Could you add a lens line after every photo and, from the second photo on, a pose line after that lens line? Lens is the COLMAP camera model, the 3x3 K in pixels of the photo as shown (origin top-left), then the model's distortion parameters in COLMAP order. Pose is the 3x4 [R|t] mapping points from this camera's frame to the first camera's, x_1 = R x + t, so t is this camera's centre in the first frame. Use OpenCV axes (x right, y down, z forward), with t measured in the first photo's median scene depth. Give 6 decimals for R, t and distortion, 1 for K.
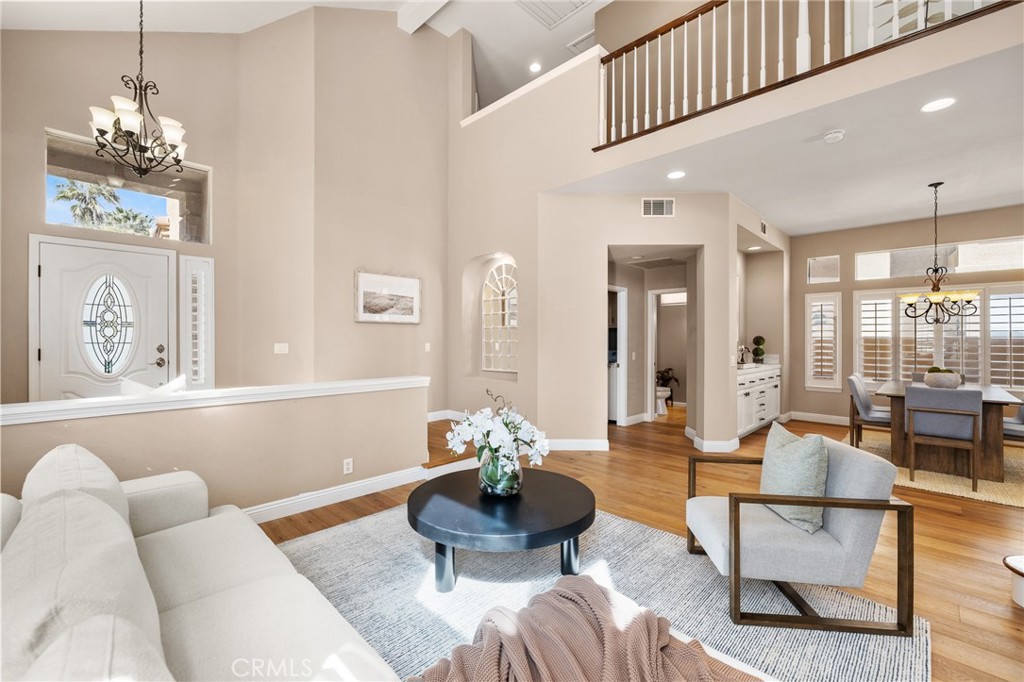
lens RADIAL K [[429.2, 0, 512.0], [0, 429.2, 341.0], [0, 0, 1]] dist [0.001230, 0.000290]
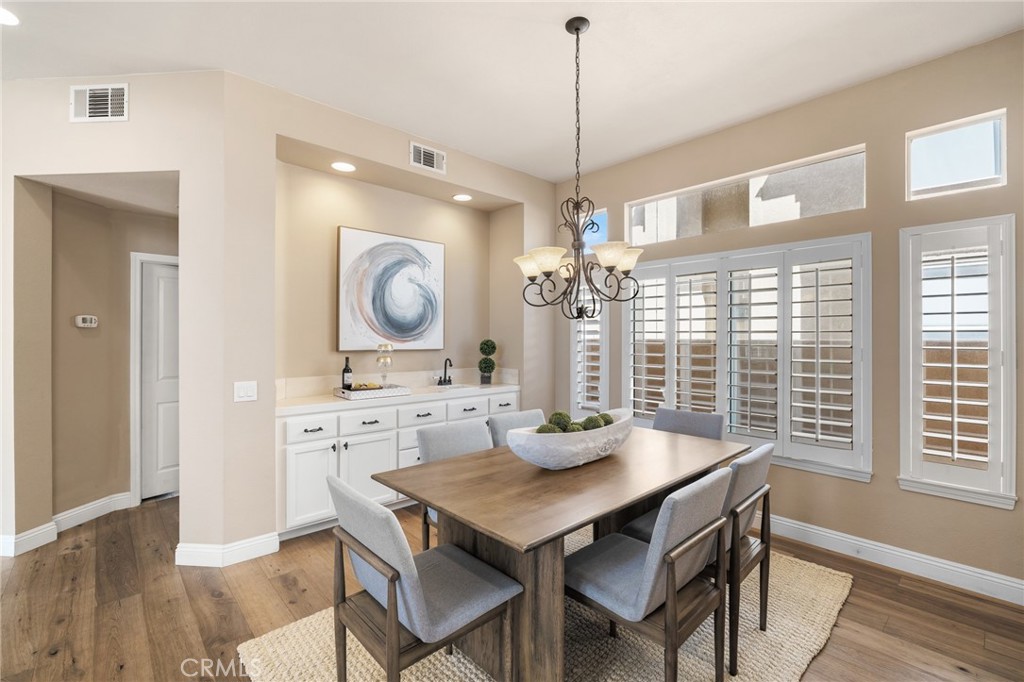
lens RADIAL K [[450.5, 0, 512.0], [0, 450.5, 341.0], [0, 0, 1]] dist [-0.001791, -0.000219]
pose [[0.998578, -0.002743, -0.053233, 0.705405], [0.002855, 0.999994, 0.002035, -0.012430], [0.053227, -0.002184, 0.998580, 0.376996]]
